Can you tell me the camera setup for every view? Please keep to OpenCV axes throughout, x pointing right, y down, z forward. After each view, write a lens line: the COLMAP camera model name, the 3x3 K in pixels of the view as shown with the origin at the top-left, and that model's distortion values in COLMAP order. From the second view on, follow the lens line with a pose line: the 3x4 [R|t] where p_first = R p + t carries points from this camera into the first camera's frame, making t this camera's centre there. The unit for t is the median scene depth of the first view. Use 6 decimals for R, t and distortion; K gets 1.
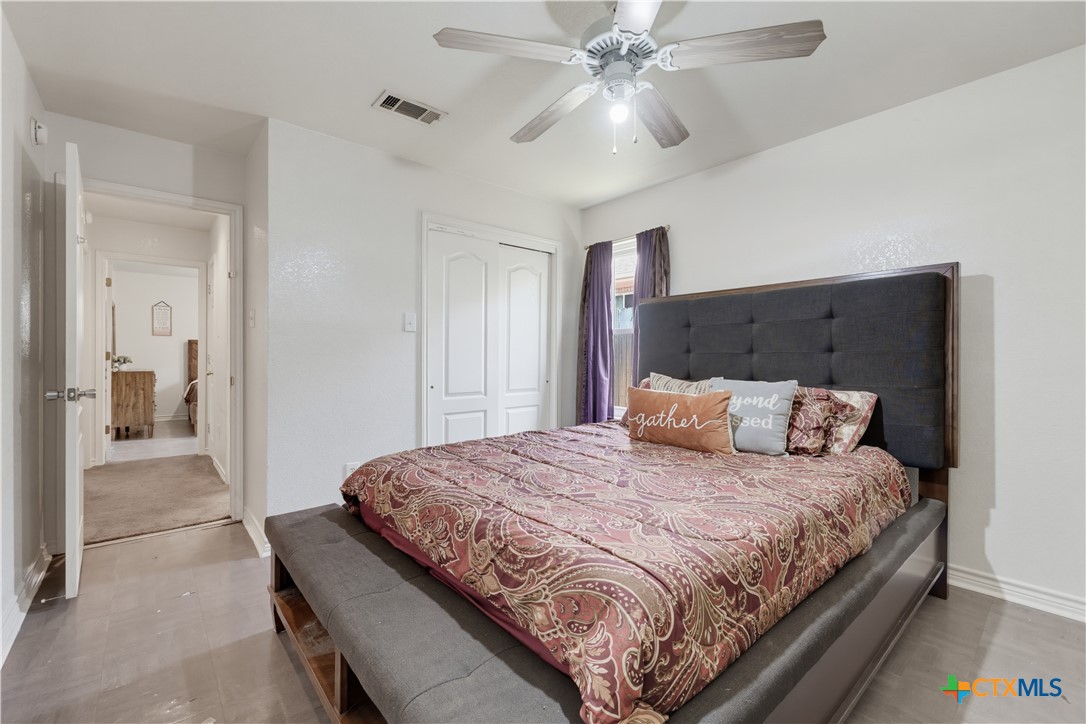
lens RADIAL K [[457.7, 0, 547.0], [0, 457.7, 356.4], [0, 0, 1]] dist [-0.011108, 0.001182]
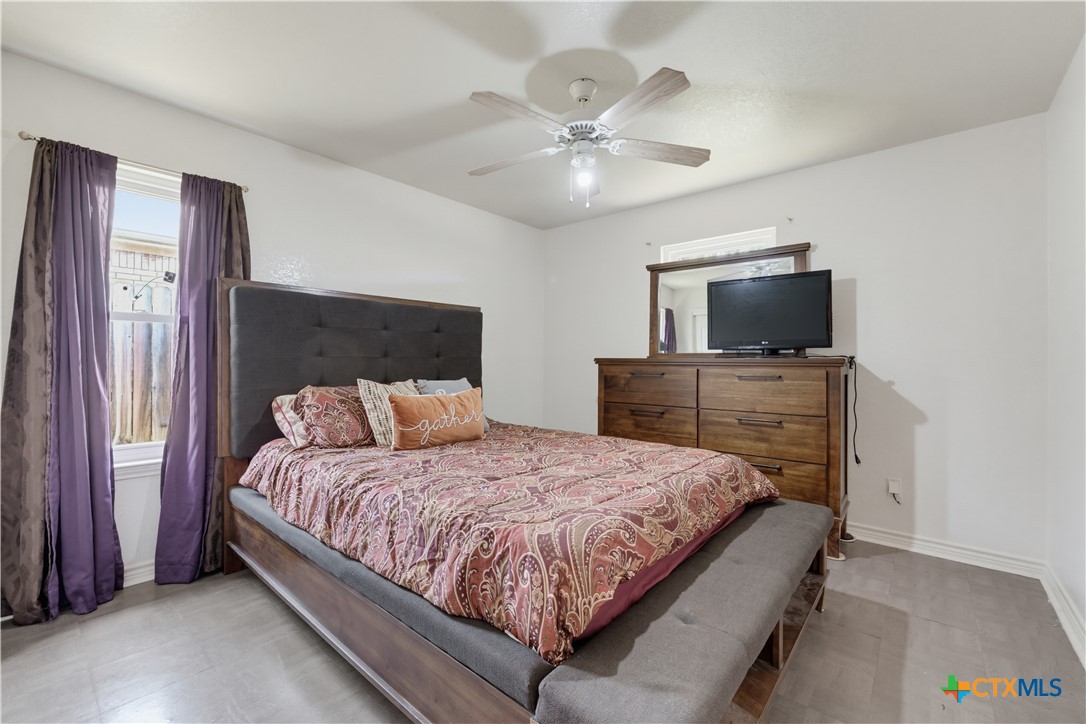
lens RADIAL K [[430.6, 0, 537.1], [0, 430.6, 361.1], [0, 0, 1]] dist [-0.000673, -0.000040]
pose [[-0.101228, -0.004111, 0.994855, -0.809164], [-0.001960, 0.999990, 0.003933, -0.004004], [-0.994861, -0.001552, -0.101235, 0.949326]]
